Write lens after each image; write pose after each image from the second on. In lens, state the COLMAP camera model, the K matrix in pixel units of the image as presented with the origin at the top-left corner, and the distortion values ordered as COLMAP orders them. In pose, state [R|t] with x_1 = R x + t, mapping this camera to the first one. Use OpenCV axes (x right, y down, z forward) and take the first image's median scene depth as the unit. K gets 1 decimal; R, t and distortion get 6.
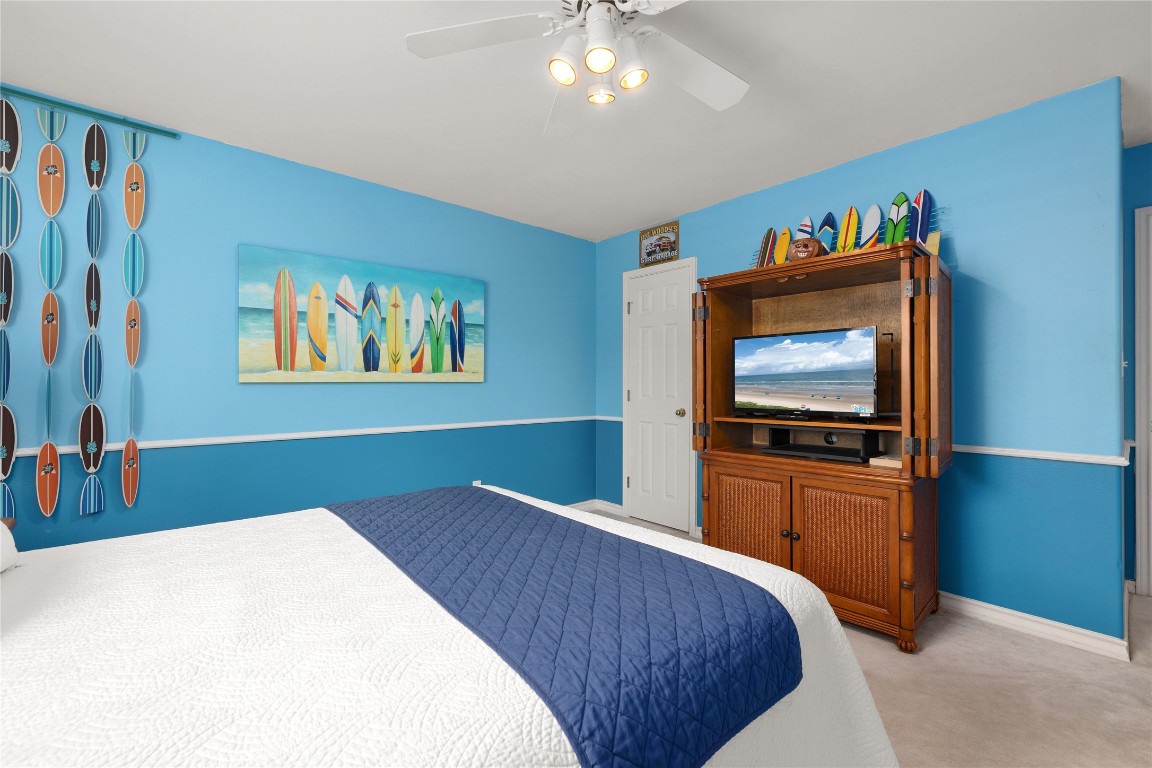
lens RADIAL K [[485.0, 0, 572.2], [0, 485.0, 383.9], [0, 0, 1]] dist [0.002210, 0.000995]
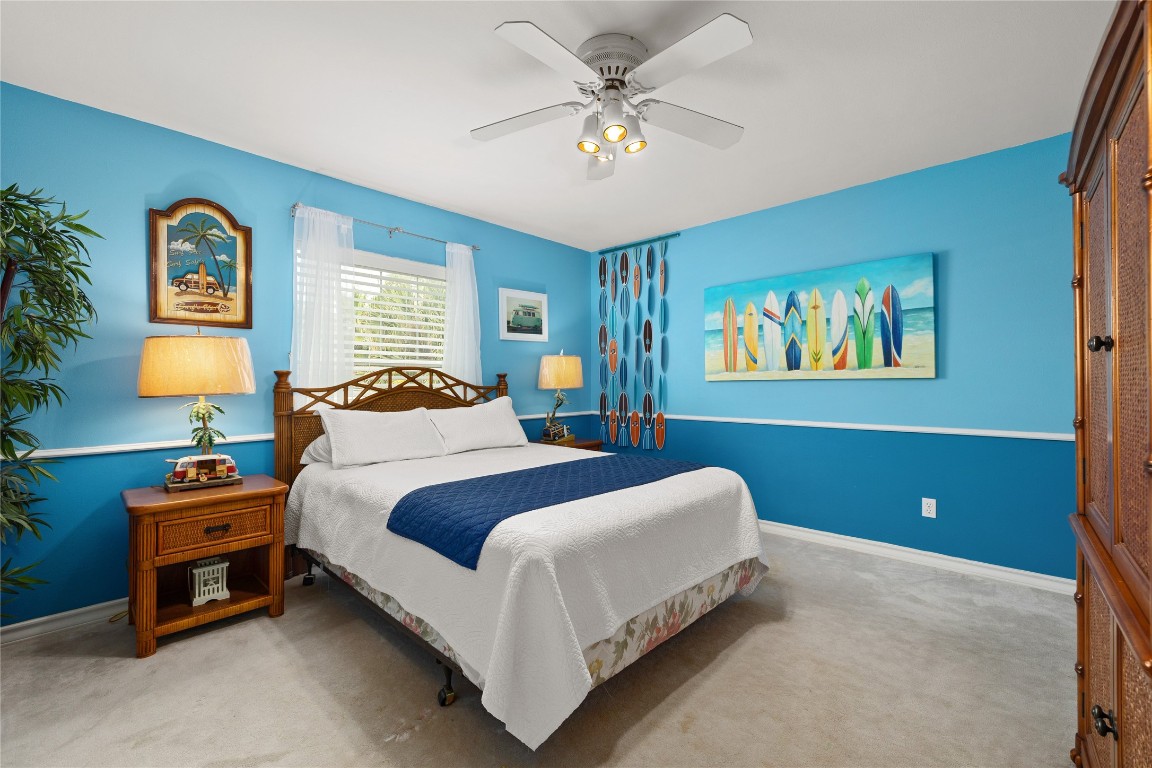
lens RADIAL K [[485.0, 0, 572.2], [0, 485.0, 383.9], [0, 0, 1]] dist [0.002210, 0.000995]
pose [[0.098158, 0.001408, -0.995170, 0.655597], [0.007455, 0.999970, 0.002150, 0.000025], [0.995143, -0.007630, 0.098144, 0.374072]]
